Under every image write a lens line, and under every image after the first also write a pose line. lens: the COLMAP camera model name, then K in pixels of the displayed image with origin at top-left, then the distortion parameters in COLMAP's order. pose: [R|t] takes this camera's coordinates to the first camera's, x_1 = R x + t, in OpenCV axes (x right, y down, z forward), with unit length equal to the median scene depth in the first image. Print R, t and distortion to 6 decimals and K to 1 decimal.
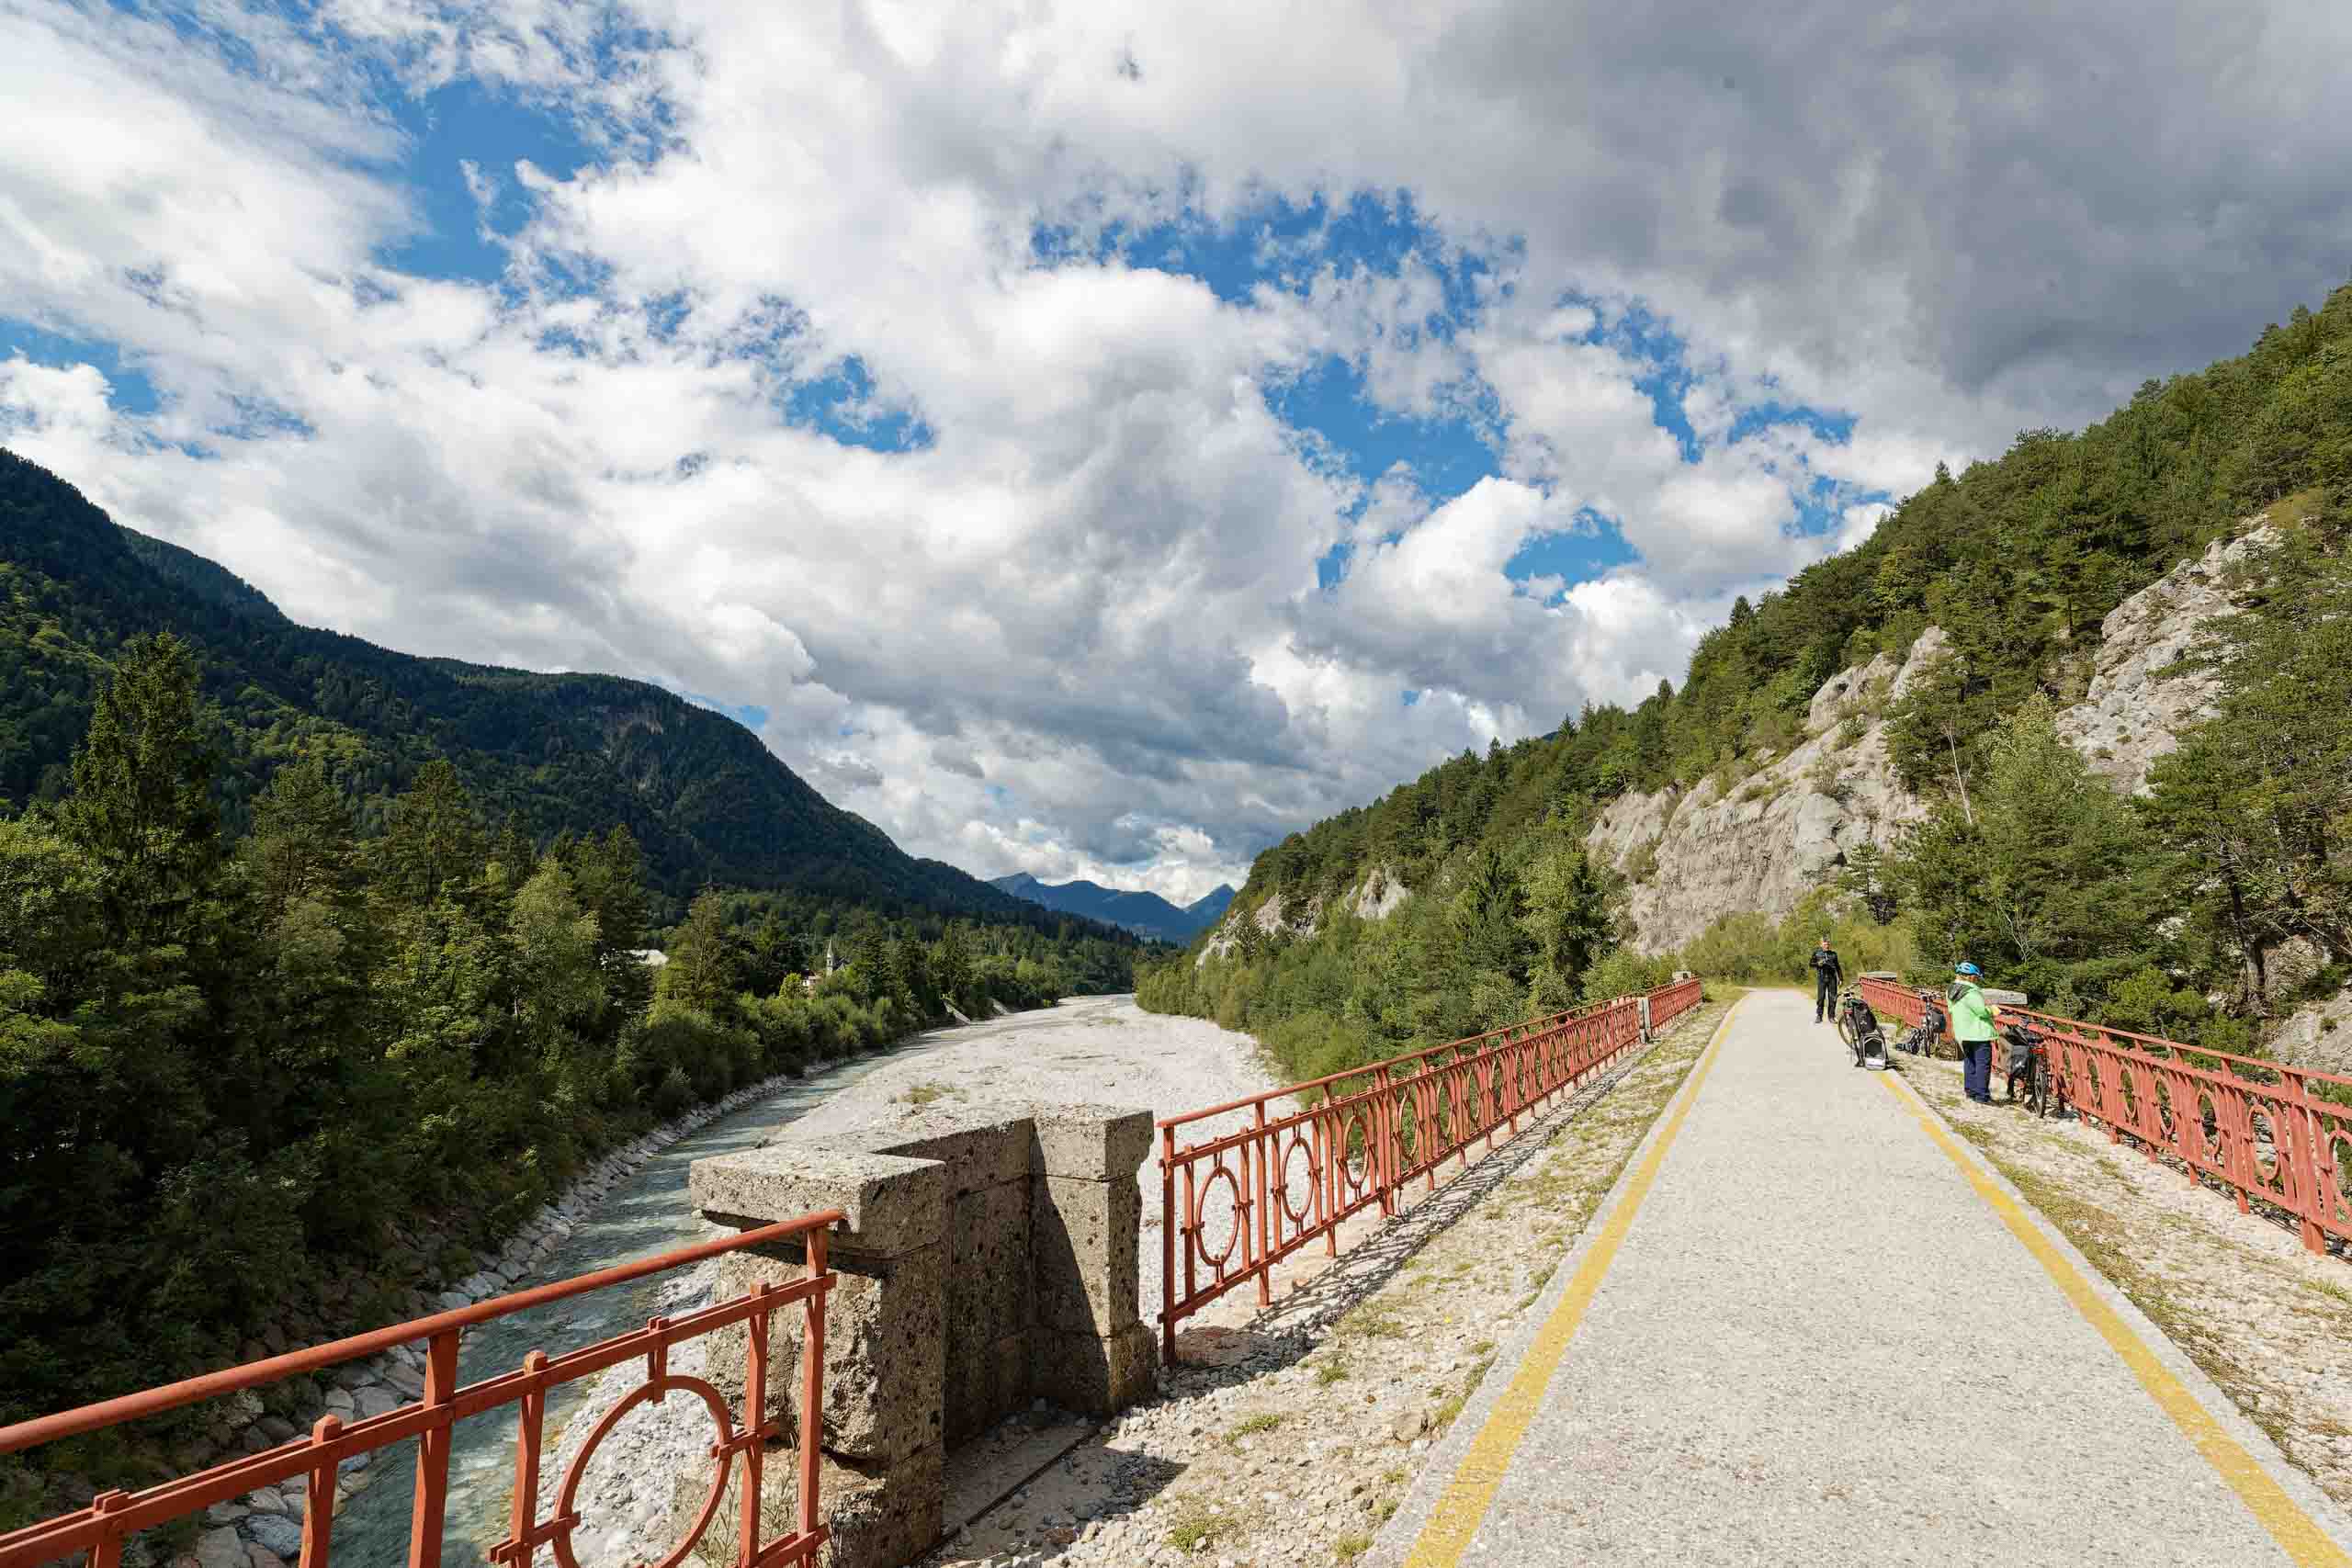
lens RADIAL K [[1044.7, 0, 1182.9], [0, 1044.7, 814.1], [0, 0, 1]] dist [-0.011016, -0.000340]
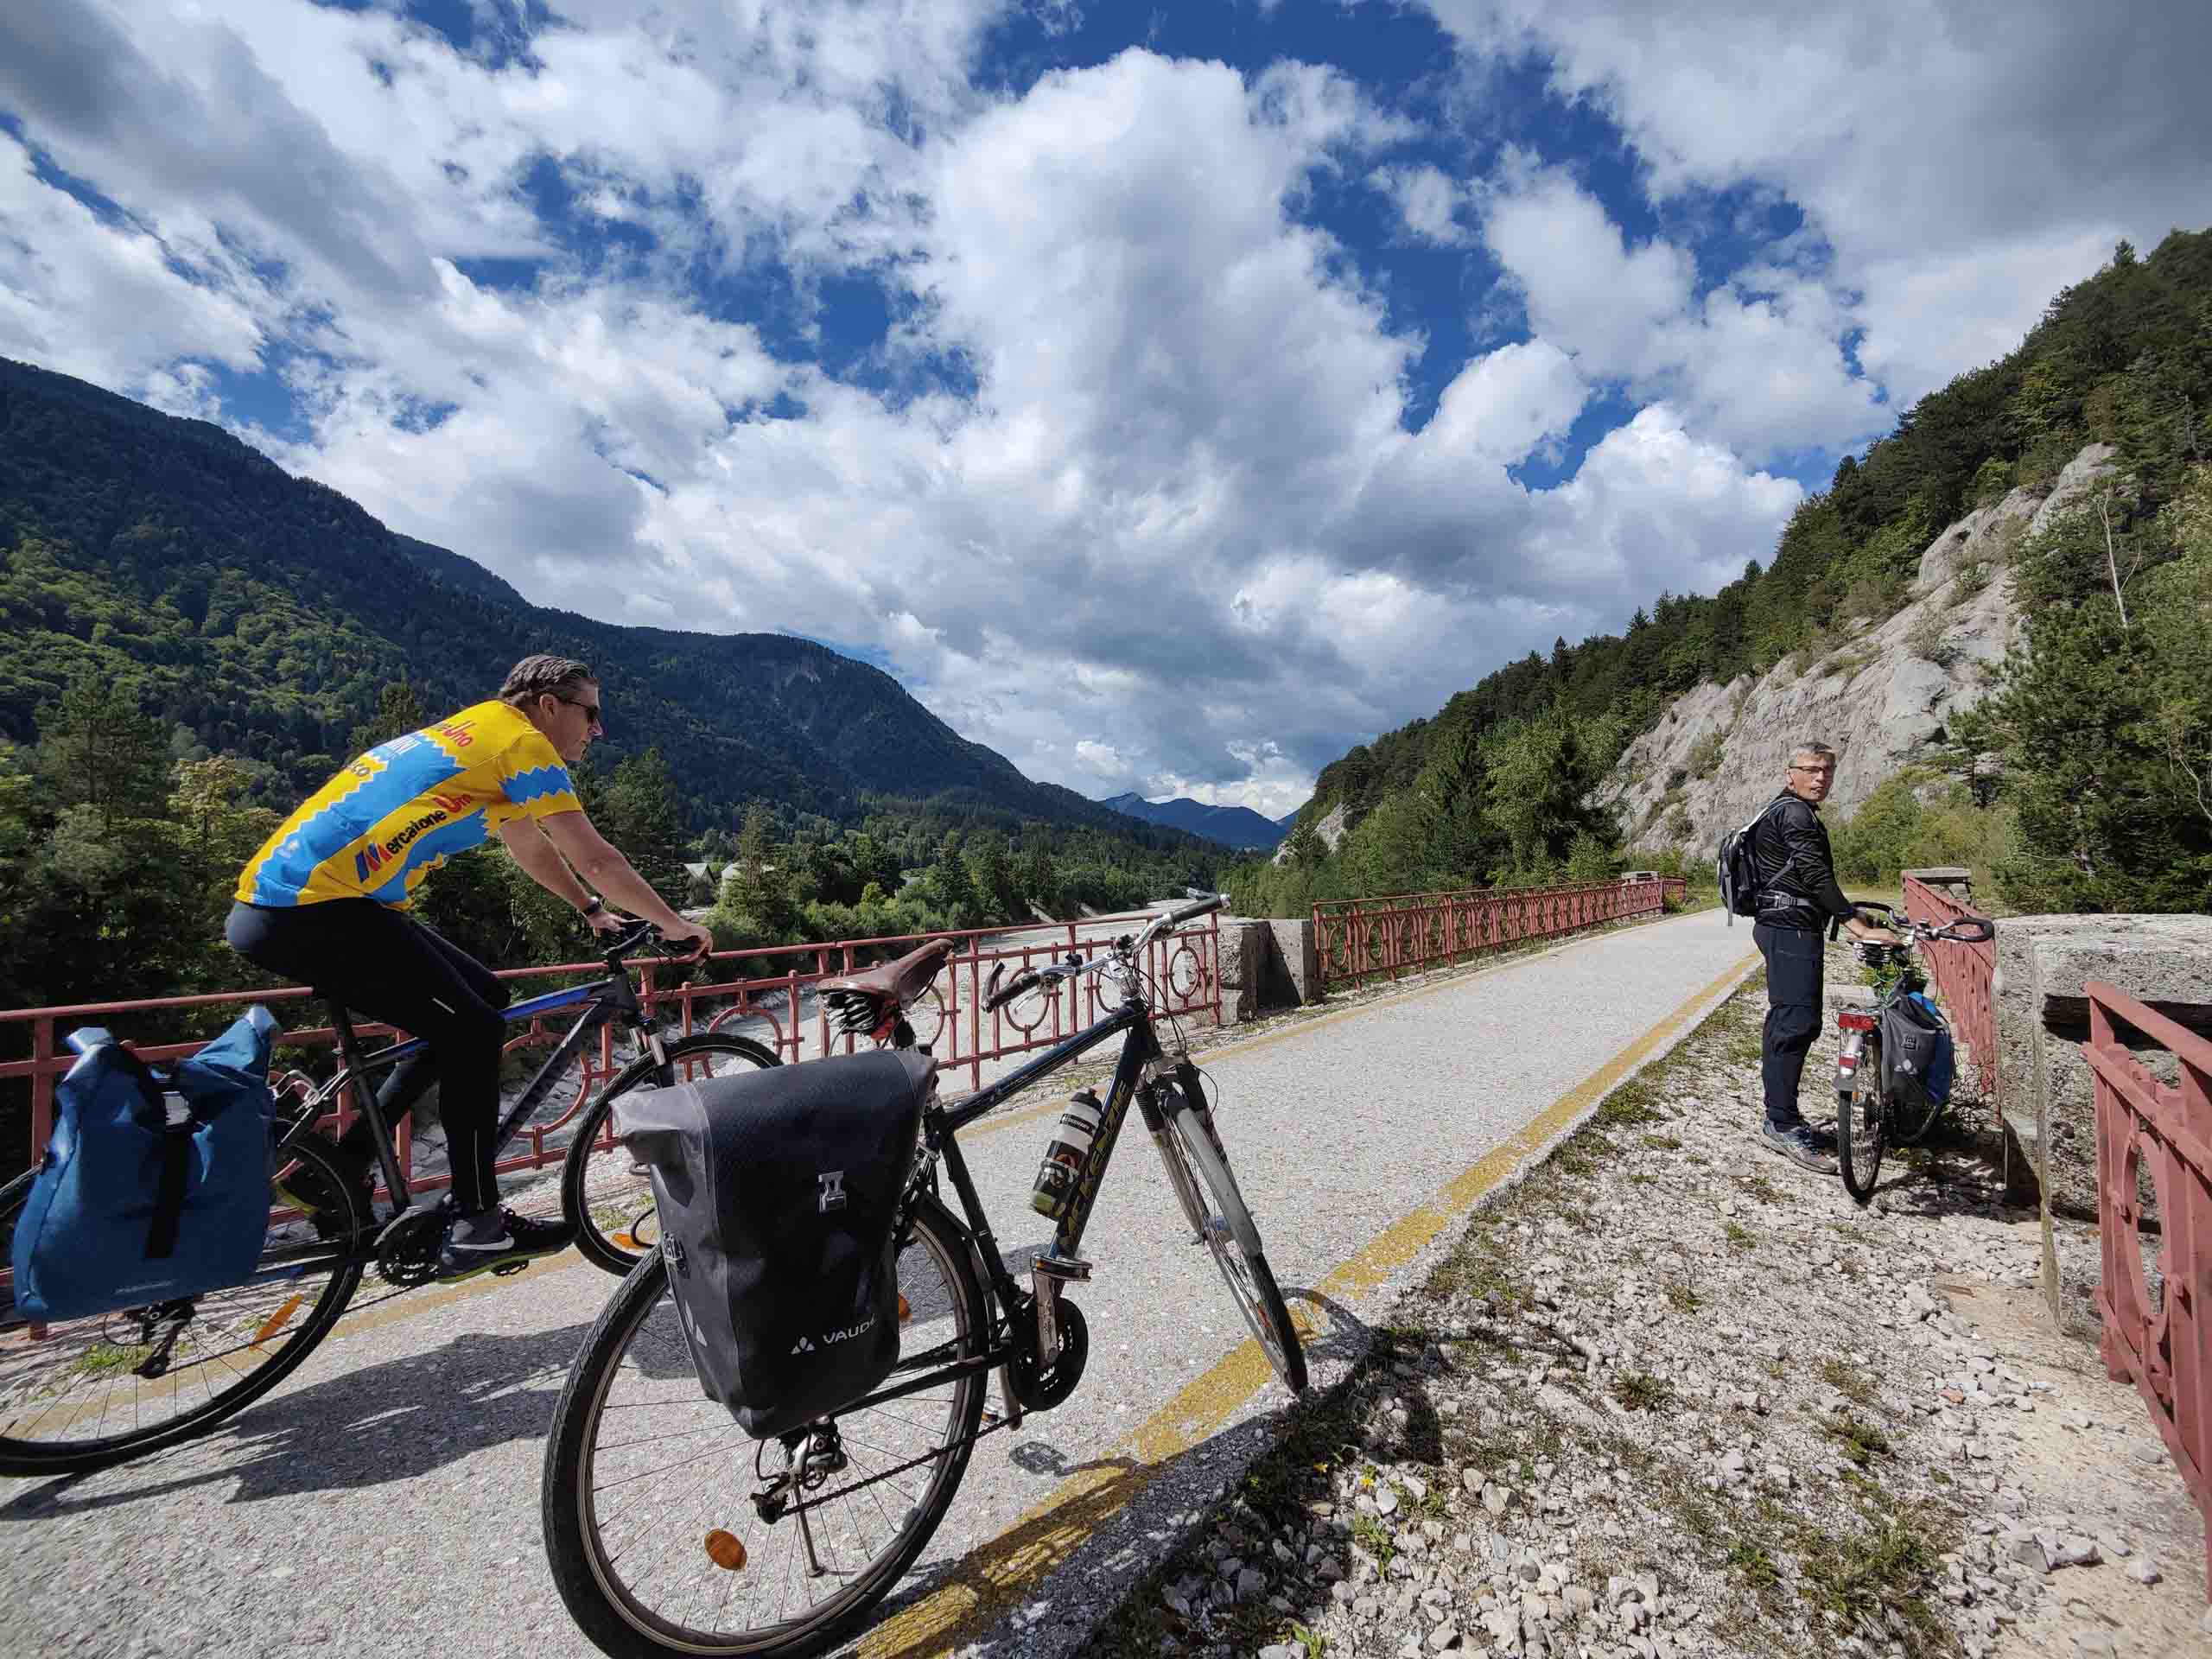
lens RADIAL K [[929.6, 0, 1102.3], [0, 929.6, 852.4], [0, 0, 1]] dist [0.000521, -0.006781]
pose [[0.982411, -0.014648, -0.186156, 0.077626], [0.037172, 0.992307, 0.118088, 0.016149], [0.182994, -0.122930, 0.975398, 0.101625]]
